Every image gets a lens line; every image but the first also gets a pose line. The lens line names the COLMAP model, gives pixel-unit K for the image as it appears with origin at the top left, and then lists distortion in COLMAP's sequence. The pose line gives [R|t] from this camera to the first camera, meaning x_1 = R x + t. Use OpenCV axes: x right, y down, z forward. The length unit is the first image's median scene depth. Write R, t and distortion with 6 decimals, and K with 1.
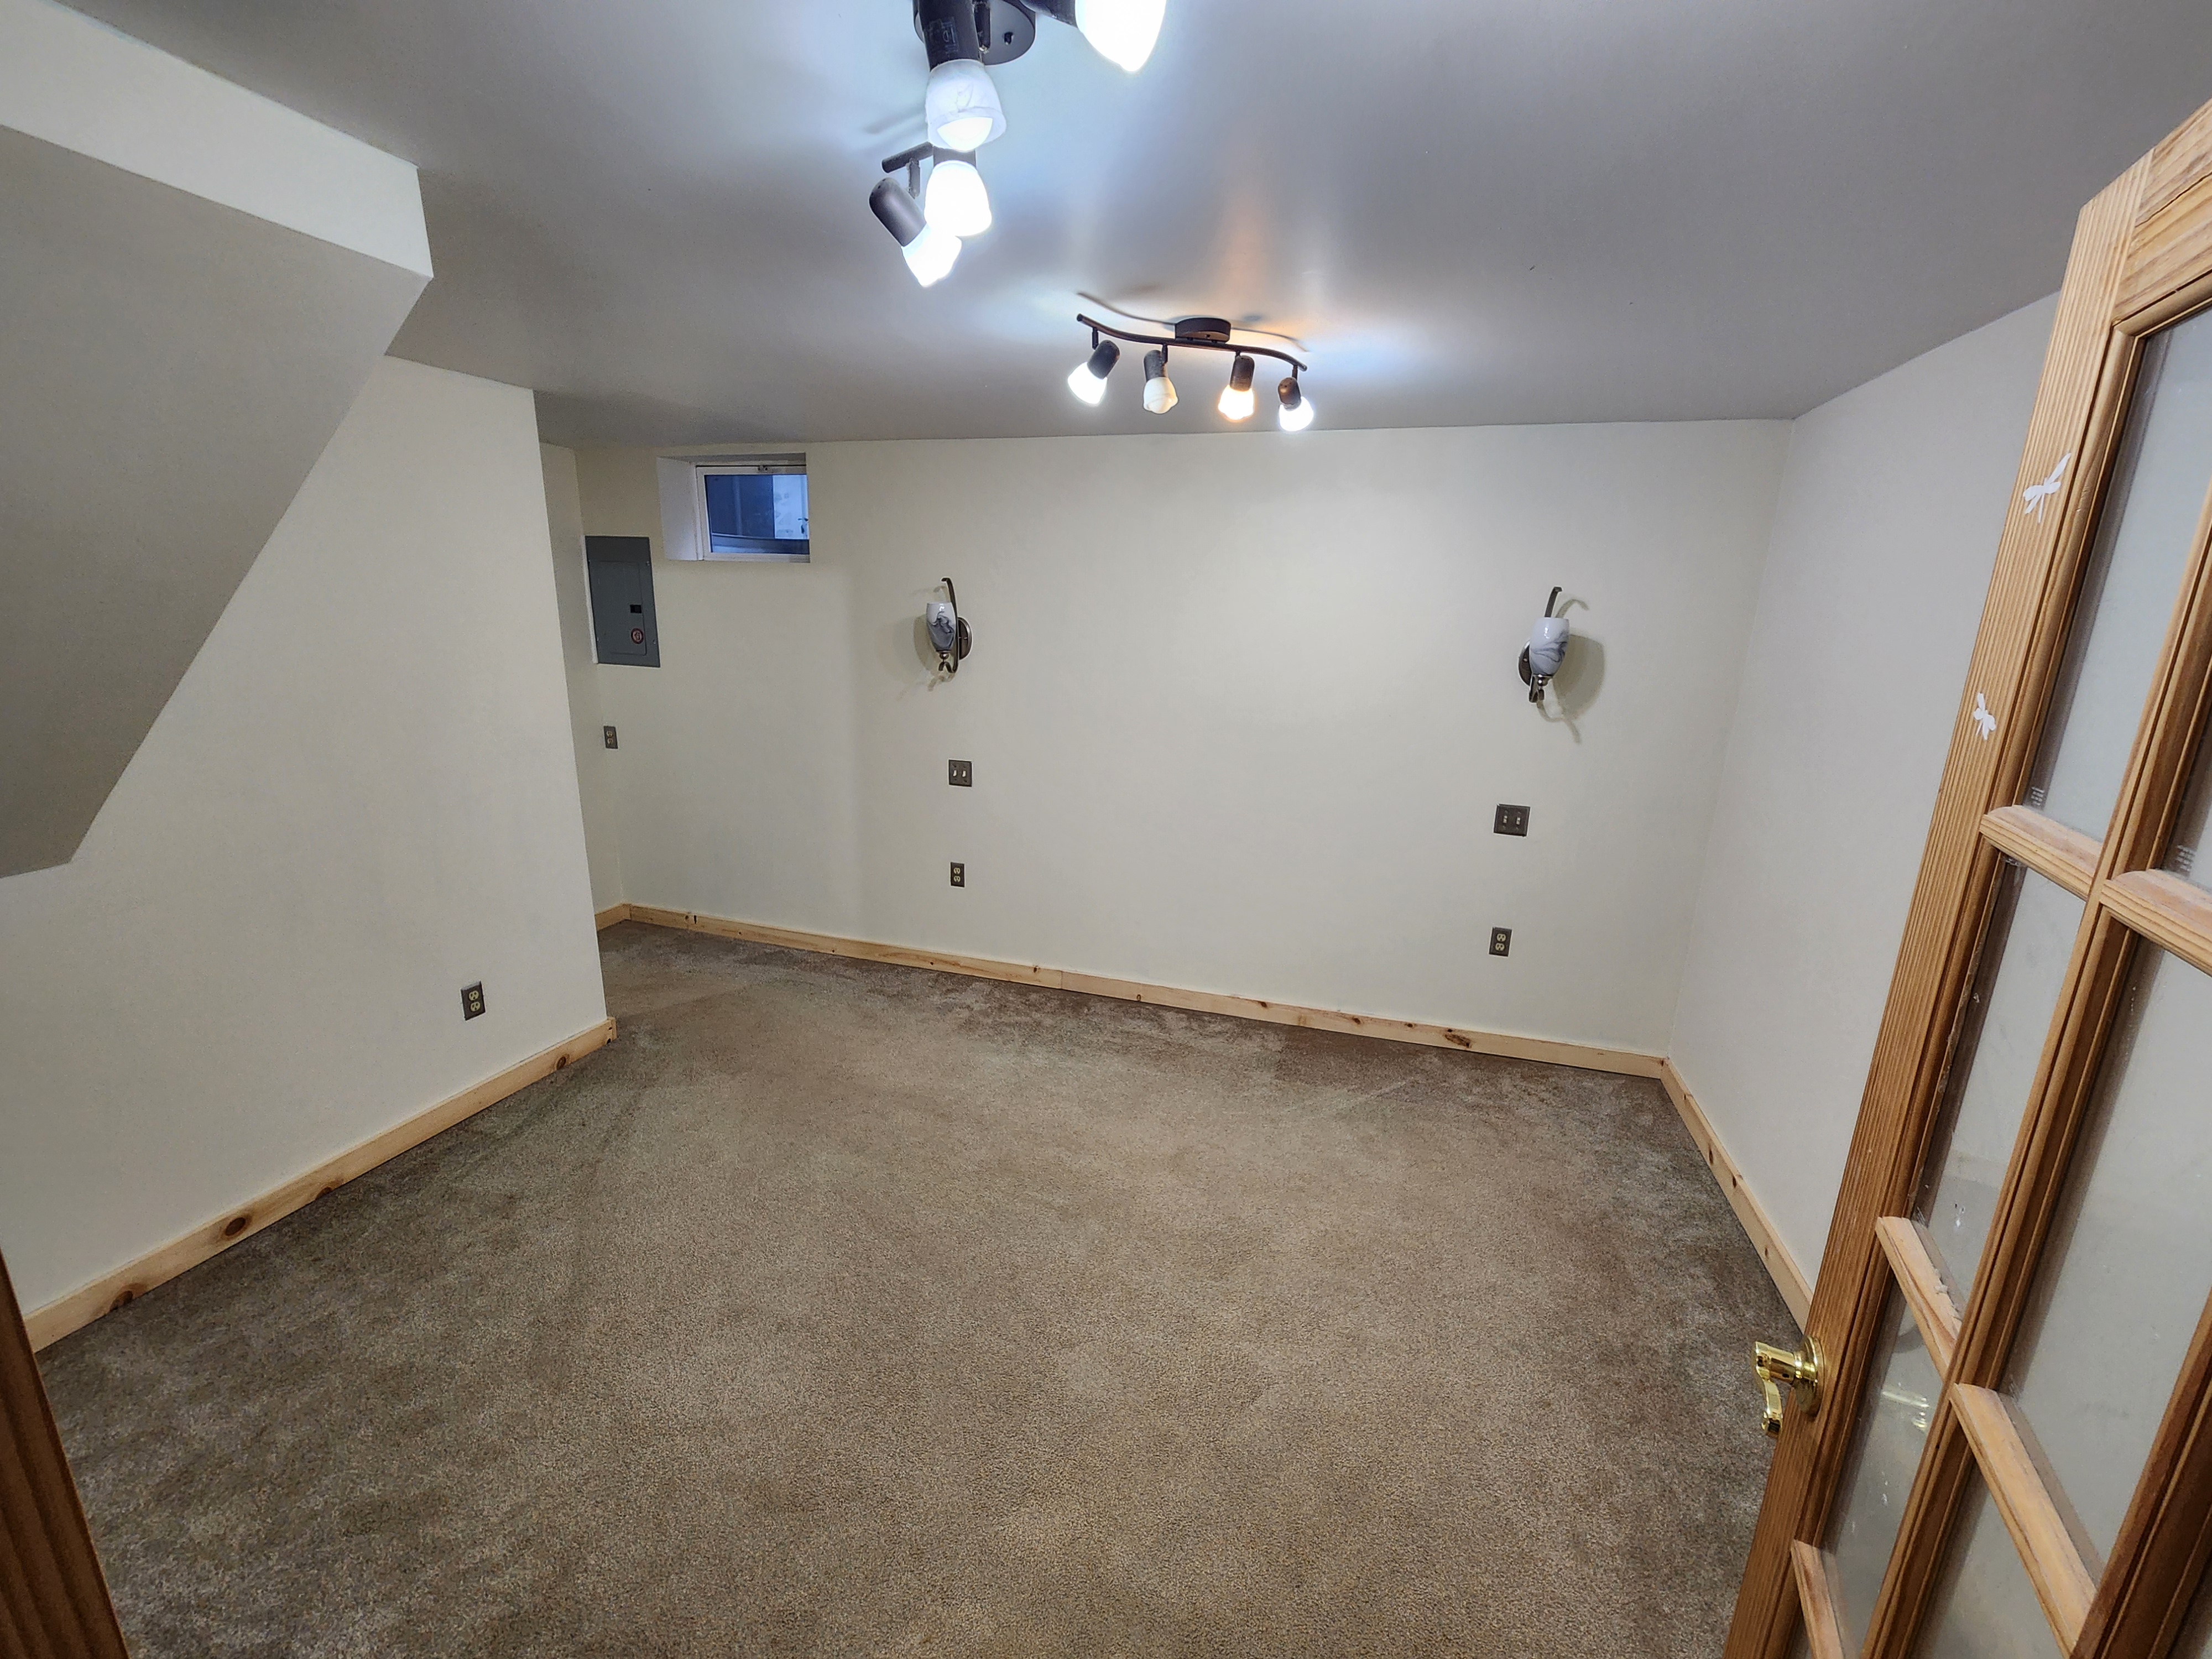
lens RADIAL K [[899.9, 0, 1112.6], [0, 899.9, 822.3], [0, 0, 1]] dist [0.002601, -0.000756]
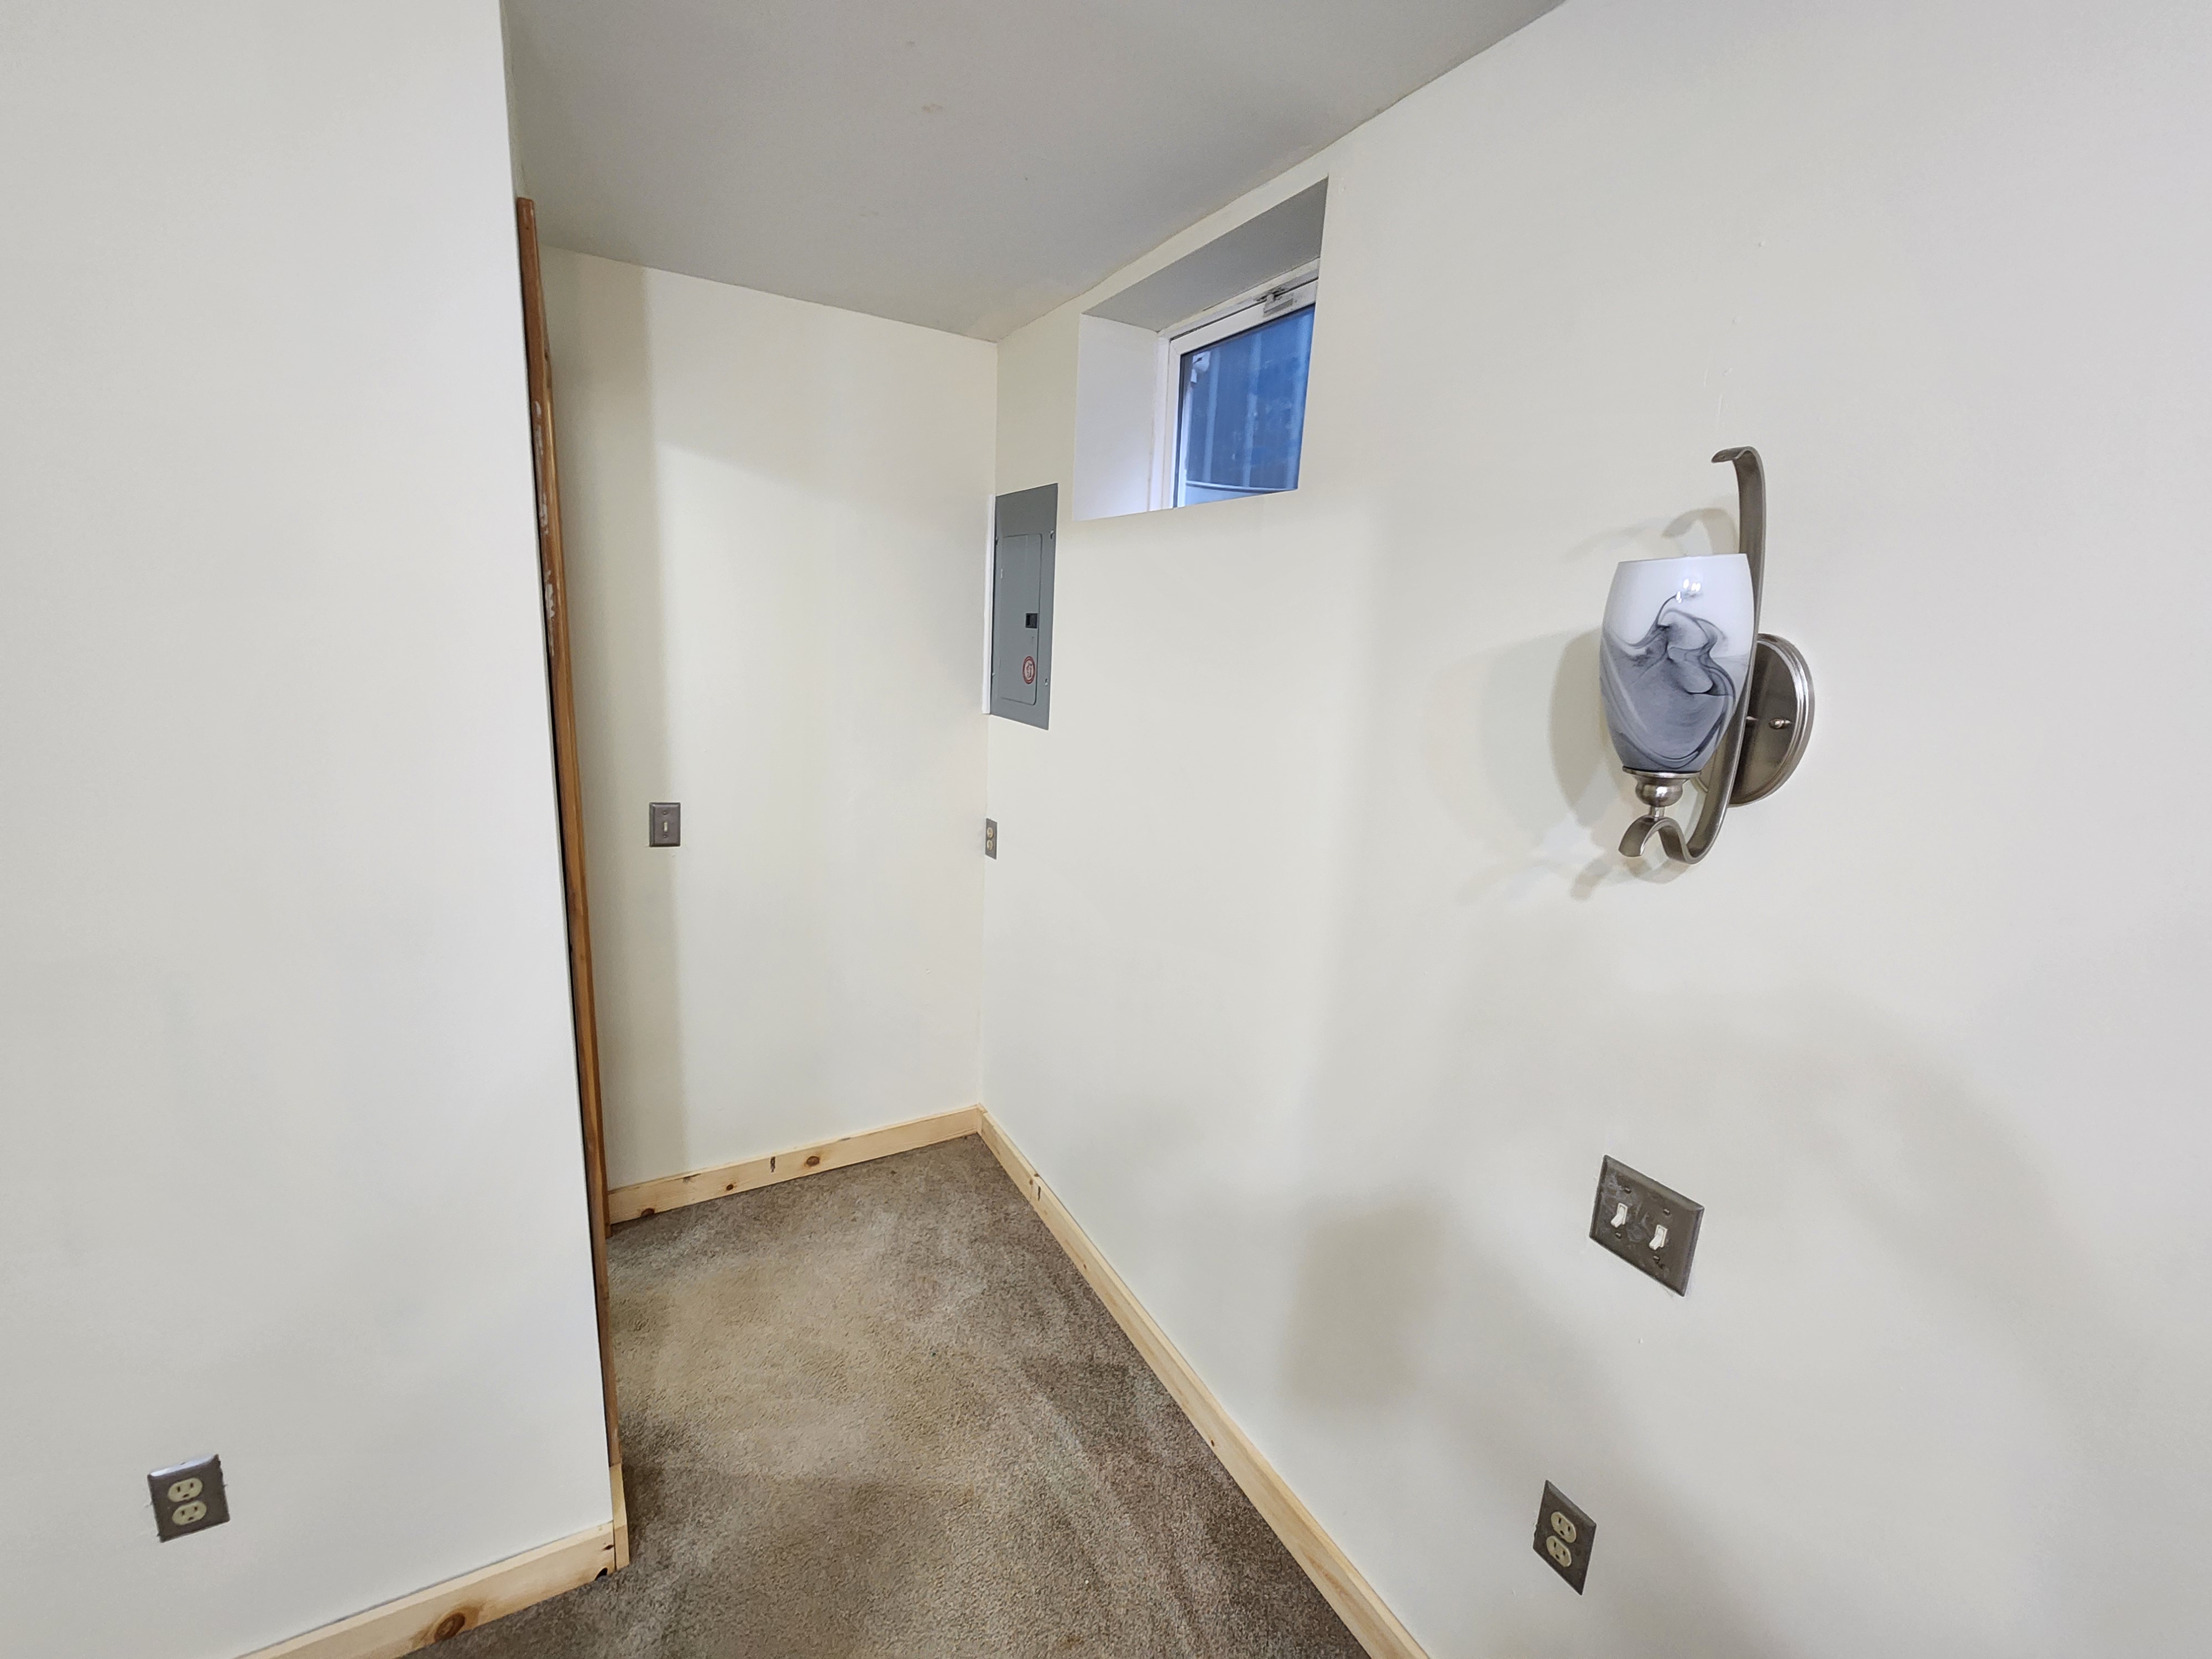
lens RADIAL K [[899.9, 0, 1112.6], [0, 899.9, 822.3], [0, 0, 1]] dist [0.002601, -0.000756]
pose [[0.738025, 0.152107, -0.657406, -0.132536], [-0.193506, 0.981051, 0.009754, -0.147162], [0.646432, 0.120014, 0.753474, 0.709670]]
